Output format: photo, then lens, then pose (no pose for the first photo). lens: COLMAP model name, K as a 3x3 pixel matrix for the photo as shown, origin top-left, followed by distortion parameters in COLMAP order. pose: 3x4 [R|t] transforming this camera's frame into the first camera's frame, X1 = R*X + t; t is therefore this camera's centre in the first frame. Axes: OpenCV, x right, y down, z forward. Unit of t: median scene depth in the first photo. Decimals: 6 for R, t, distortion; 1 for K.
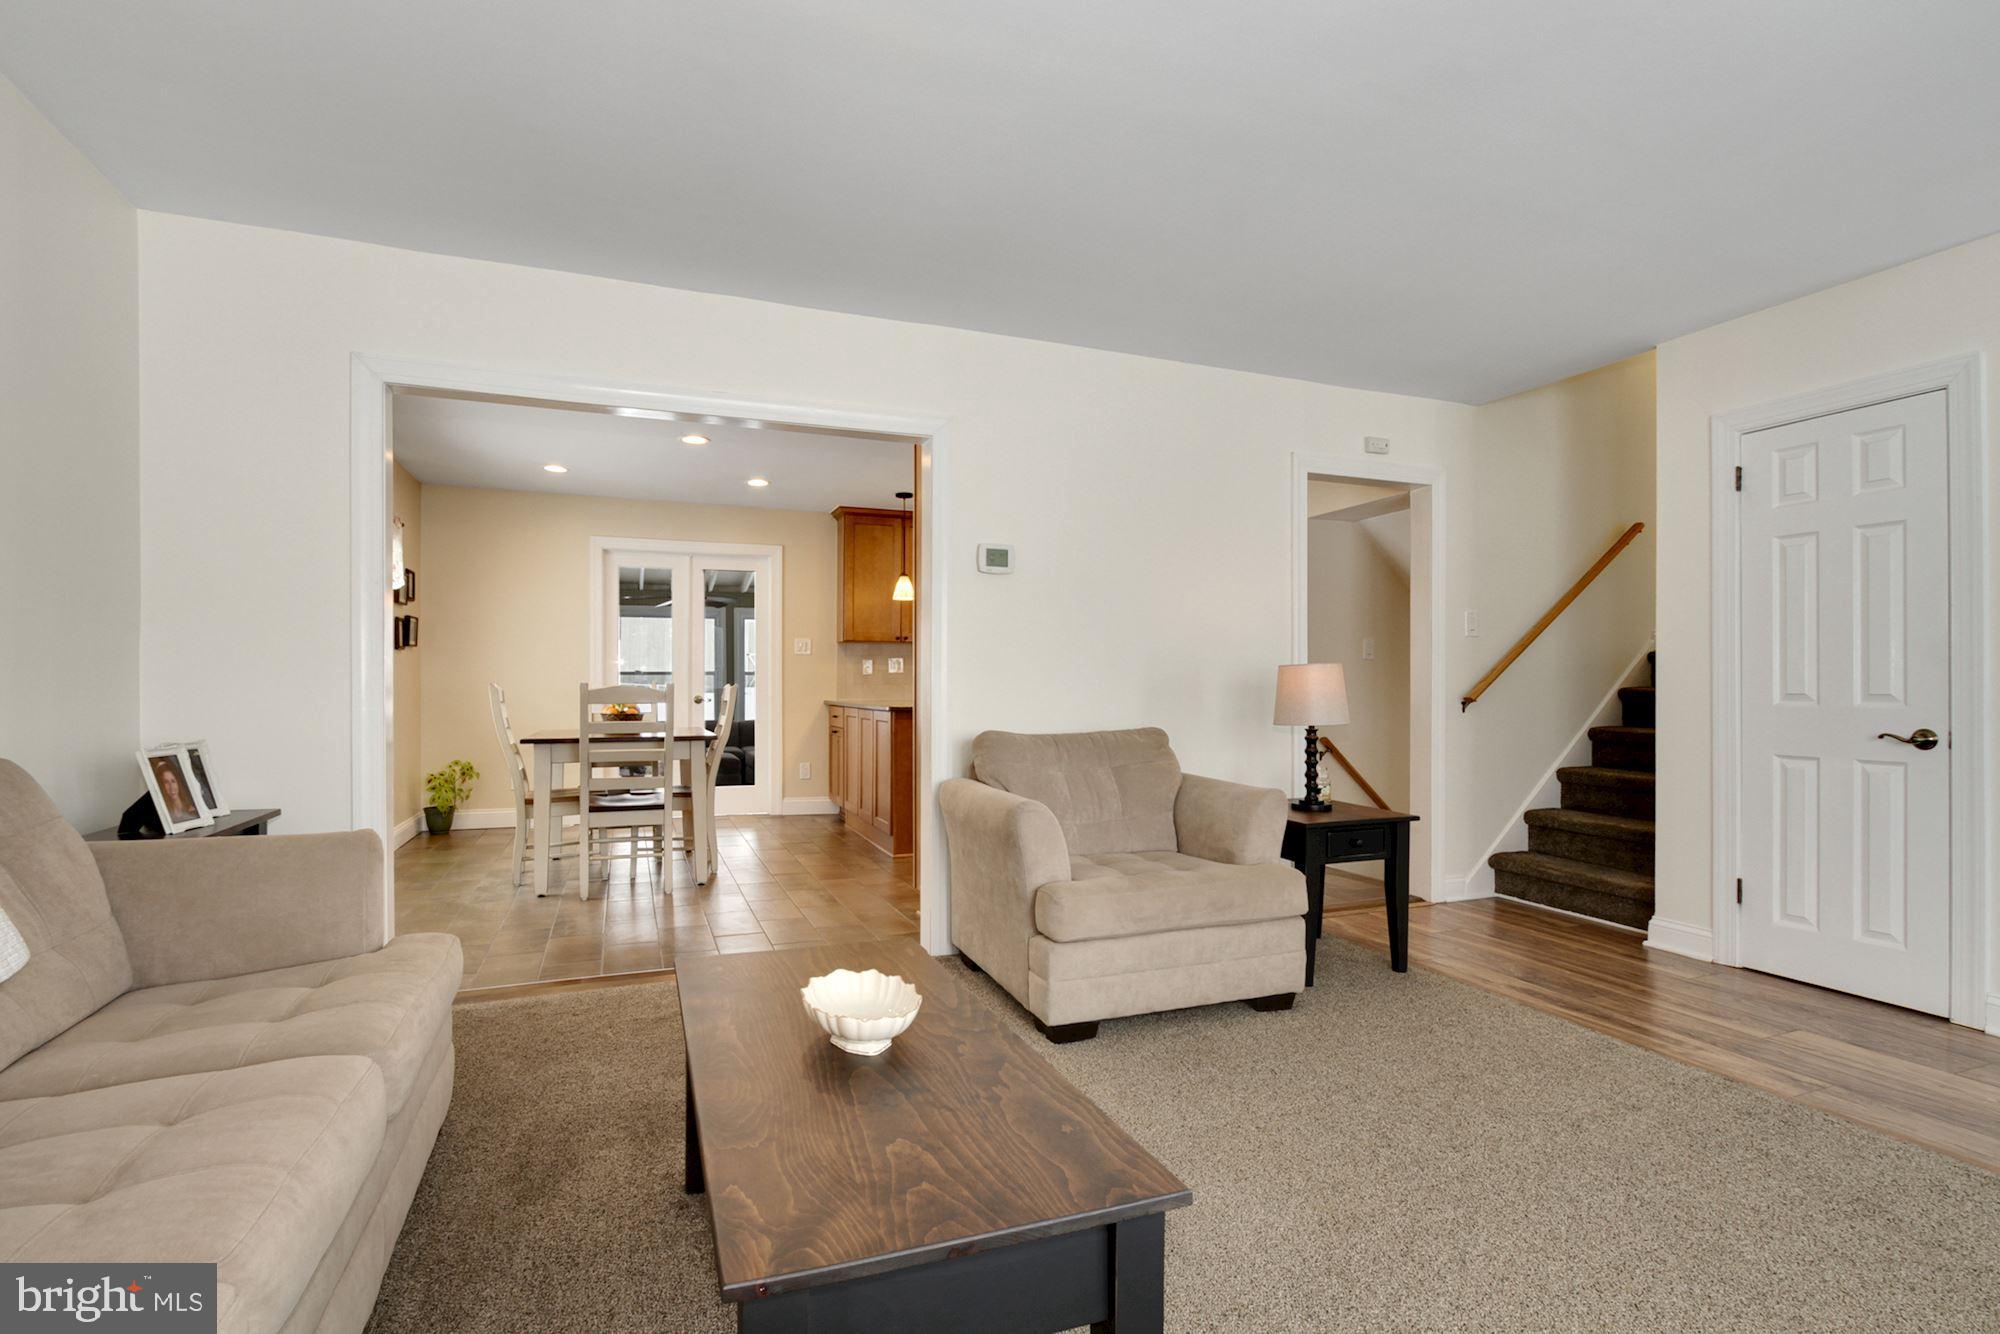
lens RADIAL K [[962.1, 0, 1000.0], [0, 962.1, 667.0], [0, 0, 1]] dist [-0.001401, -0.000555]
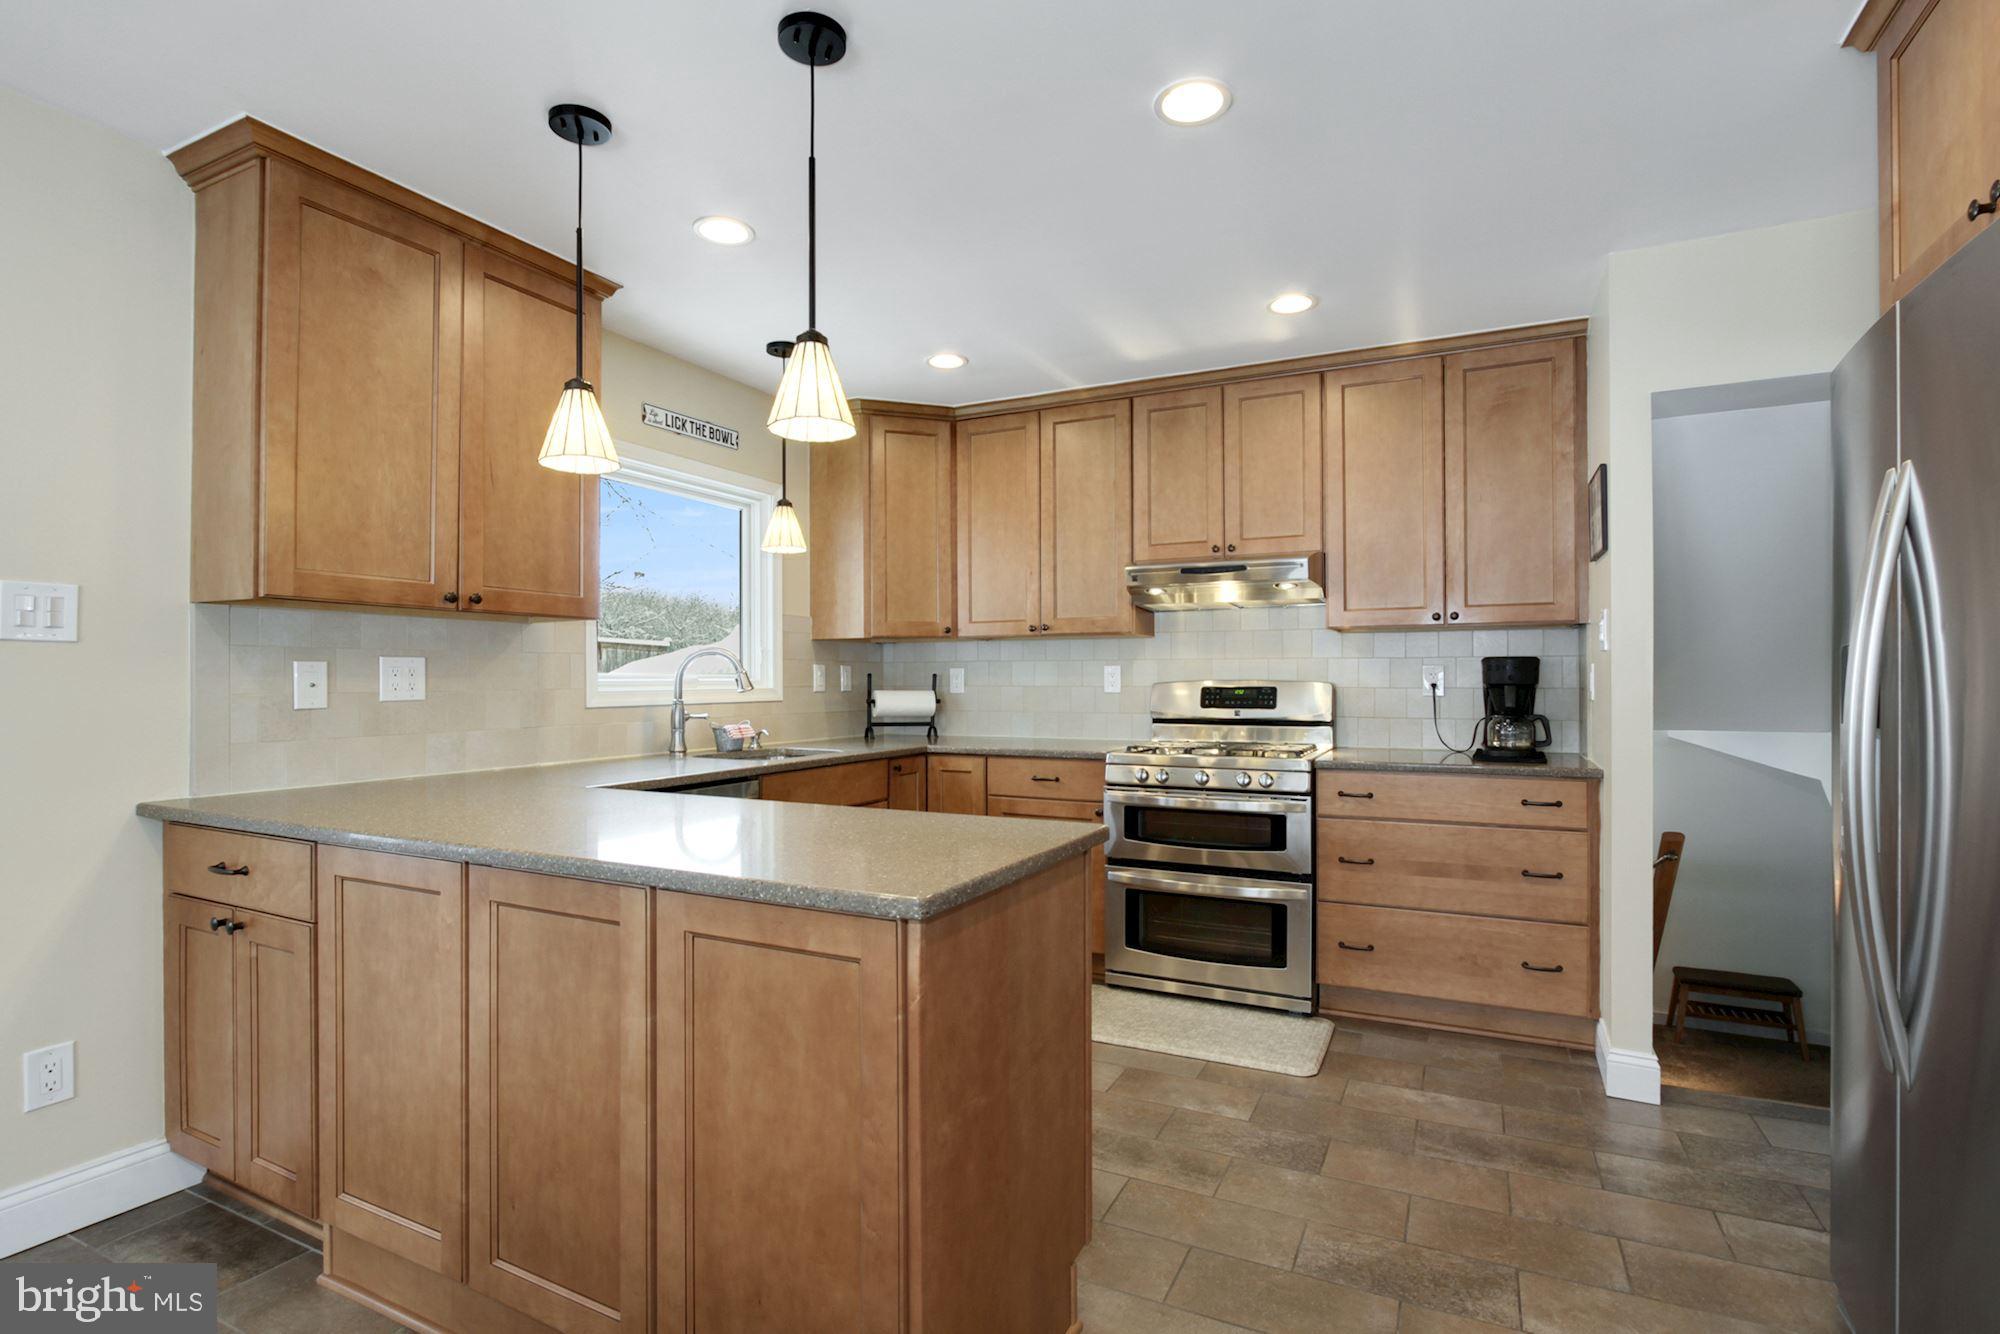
lens RADIAL K [[962.1, 0, 1000.0], [0, 962.1, 667.0], [0, 0, 1]] dist [-0.001401, -0.000555]
pose [[0.738092, -0.003661, 0.674690, -0.192813], [-0.000241, 0.999984, 0.005690, -0.008429], [-0.674700, -0.004362, 0.738079, 0.638096]]
